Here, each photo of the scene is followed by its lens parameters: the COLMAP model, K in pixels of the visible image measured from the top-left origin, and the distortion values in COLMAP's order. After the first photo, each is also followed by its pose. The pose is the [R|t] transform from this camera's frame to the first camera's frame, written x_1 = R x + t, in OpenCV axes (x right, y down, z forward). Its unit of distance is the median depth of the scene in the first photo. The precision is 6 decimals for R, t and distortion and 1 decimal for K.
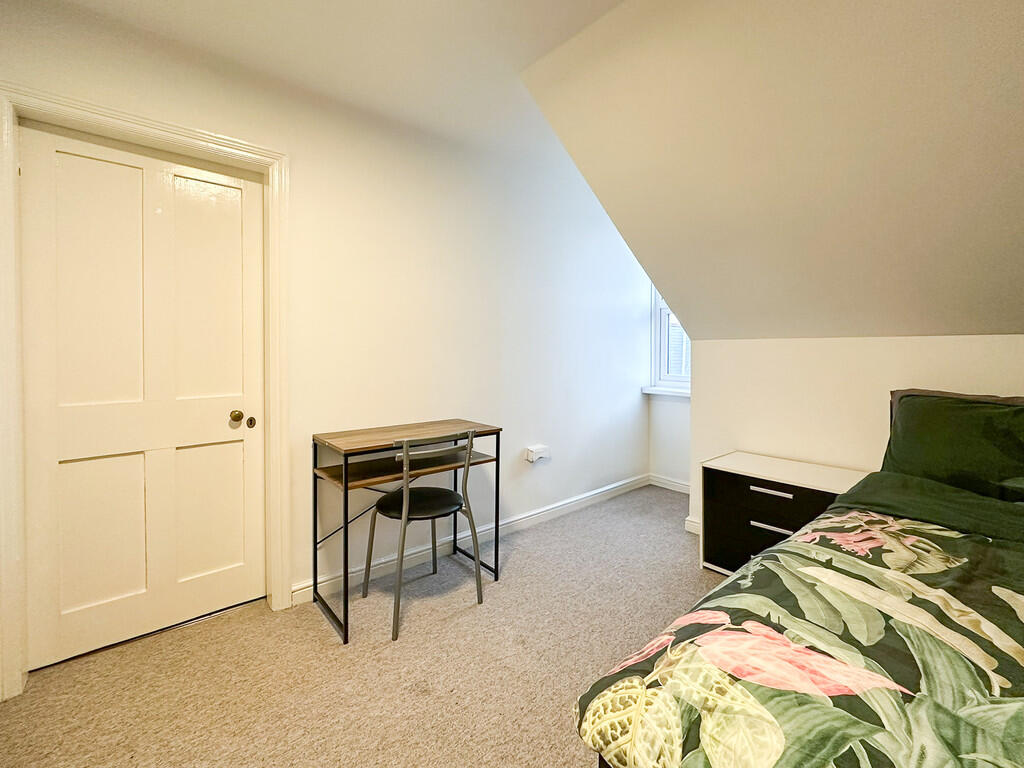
lens RADIAL K [[443.7, 0, 511.6], [0, 443.7, 355.8], [0, 0, 1]] dist [-0.000889, -0.000240]
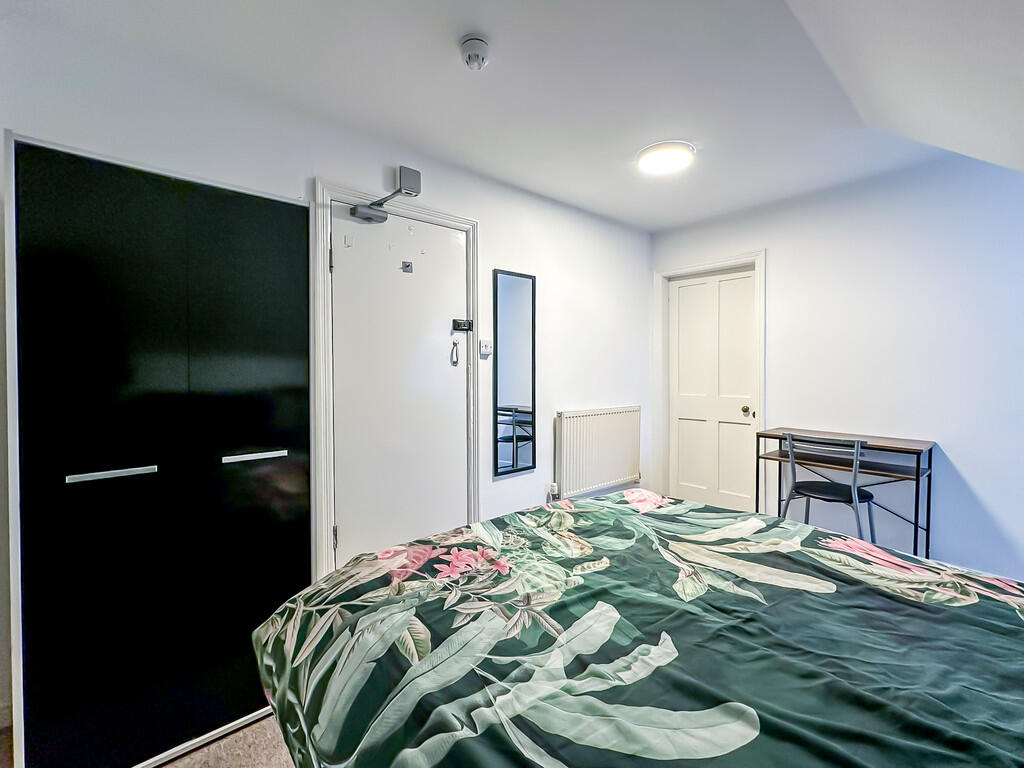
lens RADIAL K [[440.9, 0, 512.0], [0, 440.9, 384.0], [0, 0, 1]] dist [-0.000551, -0.000093]
pose [[-0.005139, 0.025174, -0.999670, 1.469358], [-0.004251, 0.999673, 0.025196, -0.002894], [0.999978, 0.004379, -0.005030, 0.132608]]
